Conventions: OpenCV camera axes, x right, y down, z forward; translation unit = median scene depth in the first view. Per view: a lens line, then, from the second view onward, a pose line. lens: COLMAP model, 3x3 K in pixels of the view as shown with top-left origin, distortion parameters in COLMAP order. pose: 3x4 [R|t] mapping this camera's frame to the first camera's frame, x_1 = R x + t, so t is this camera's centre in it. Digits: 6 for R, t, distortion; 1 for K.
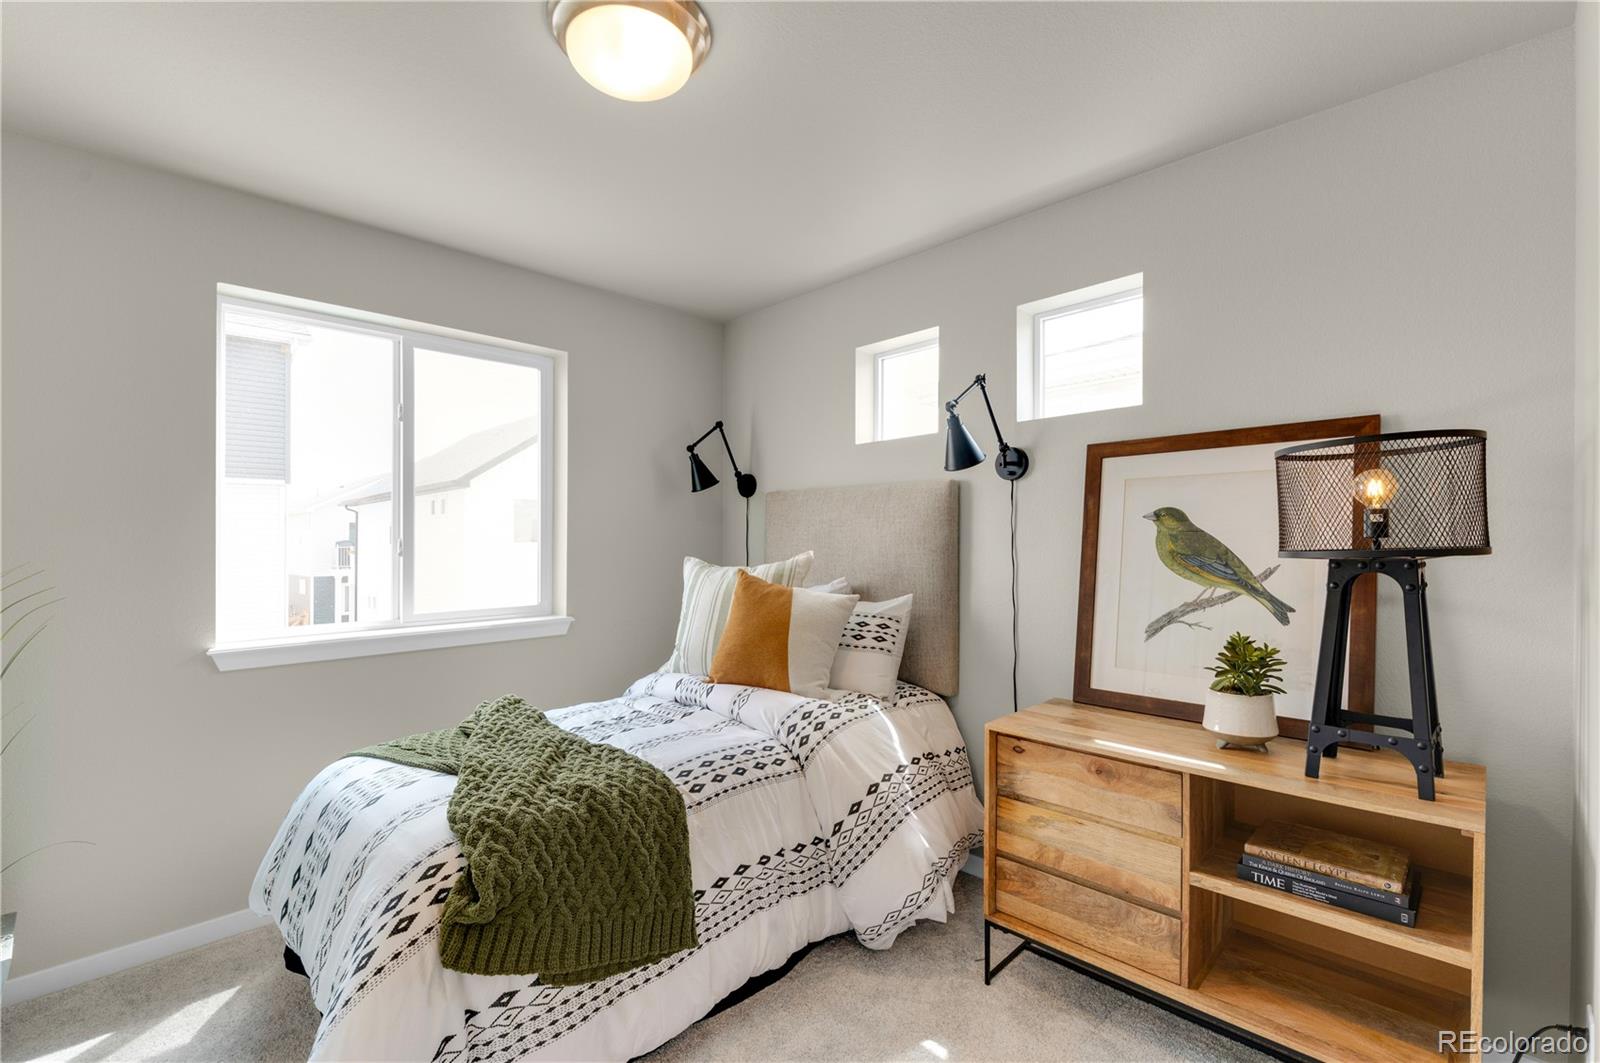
lens RADIAL K [[690.8, 0, 800.0], [0, 690.8, 531.5], [0, 0, 1]] dist [-0.028104, -0.000205]
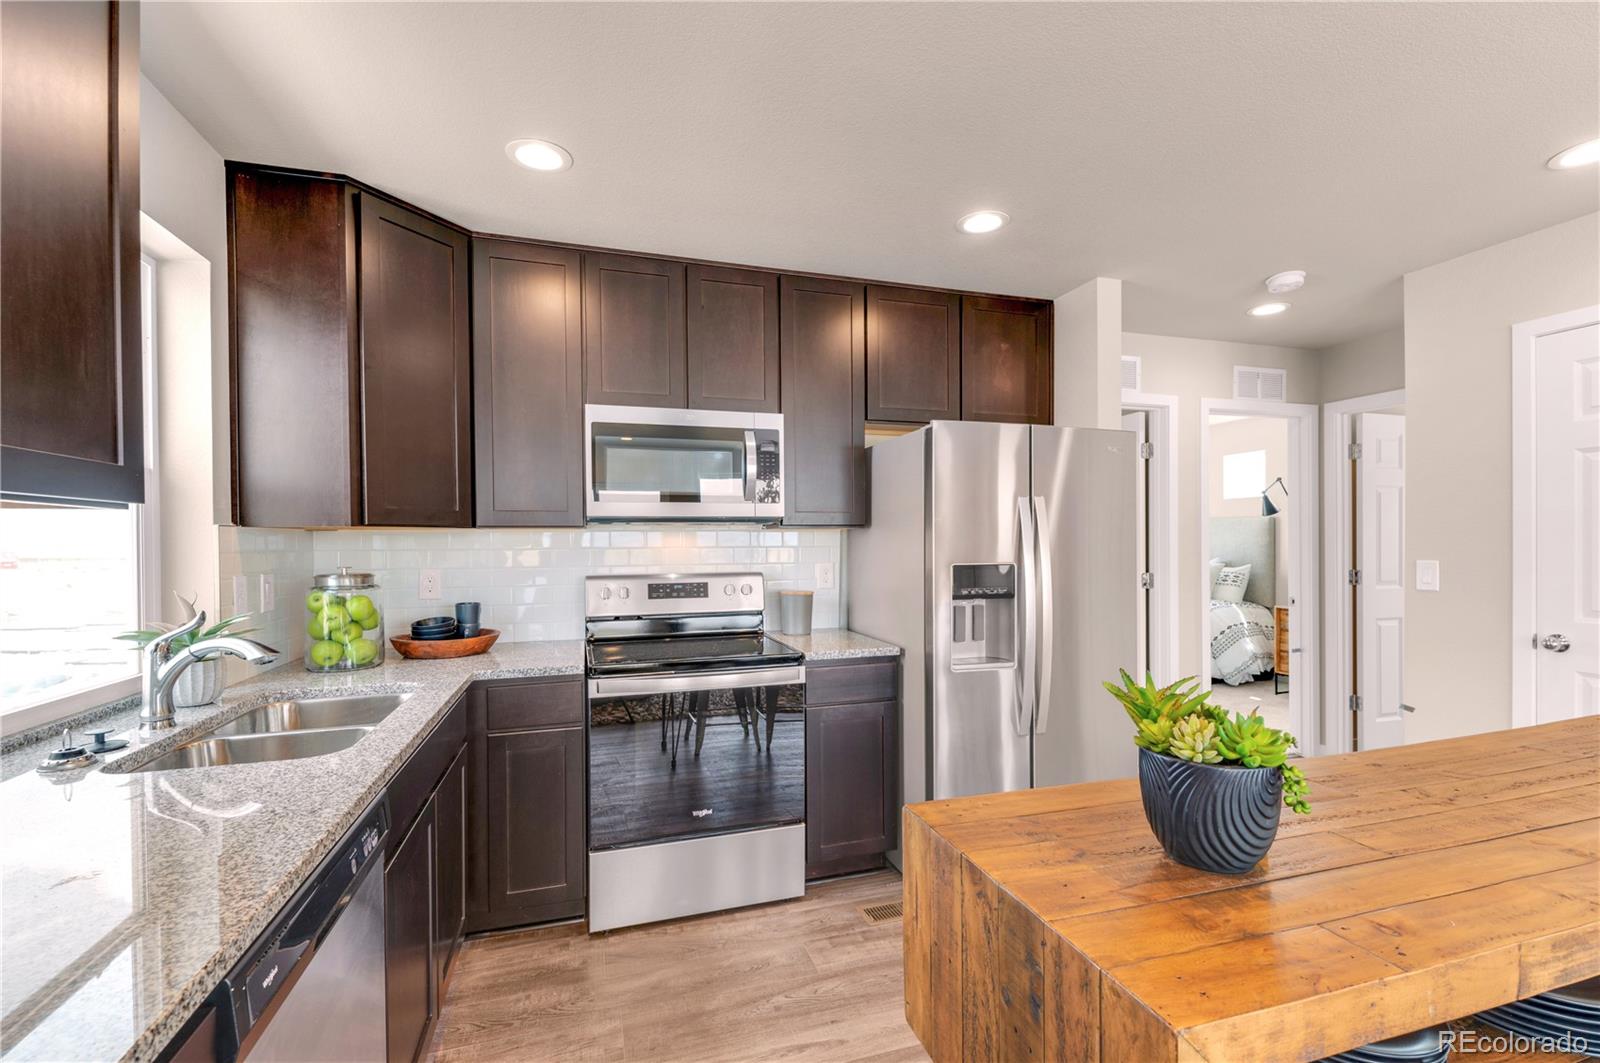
lens RADIAL K [[690.8, 0, 800.0], [0, 690.8, 531.5], [0, 0, 1]] dist [-0.028104, -0.000205]
pose [[0.879350, -0.012054, -0.476023, -0.086242], [0.007377, 0.999904, -0.011693, -0.006810], [0.476119, 0.006771, 0.879355, -1.847423]]
